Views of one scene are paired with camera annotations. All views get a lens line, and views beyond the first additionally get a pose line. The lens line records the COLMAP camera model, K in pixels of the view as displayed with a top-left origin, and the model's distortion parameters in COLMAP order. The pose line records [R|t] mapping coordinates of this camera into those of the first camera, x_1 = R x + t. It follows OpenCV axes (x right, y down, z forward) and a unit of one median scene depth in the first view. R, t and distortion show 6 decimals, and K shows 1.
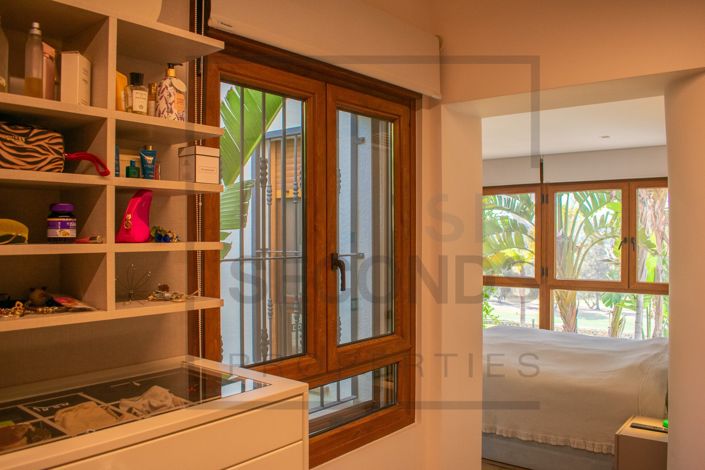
lens RADIAL K [[576.6, 0, 352.5], [0, 576.6, 235.0], [0, 0, 1]] dist [0.055761, -0.001050]
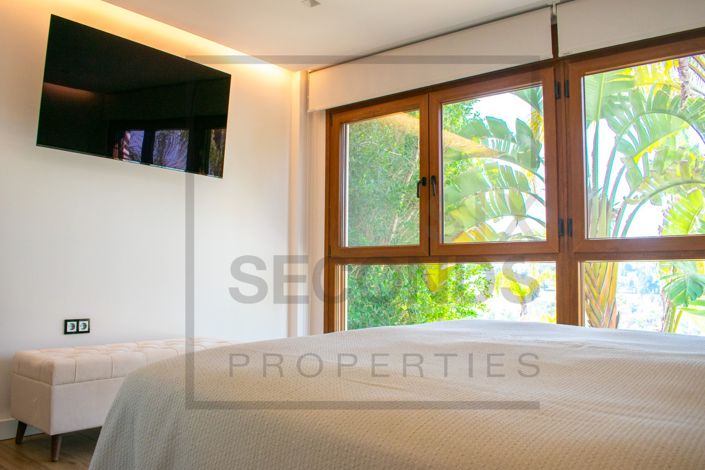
lens RADIAL K [[576.6, 0, 352.5], [0, 576.6, 235.0], [0, 0, 1]] dist [0.055761, -0.001050]
pose [[0.999997, 0.000375, -0.002304, 0.123656], [-0.000584, 0.995833, -0.091196, 0.102868], [0.002260, 0.091197, 0.995830, 0.421266]]
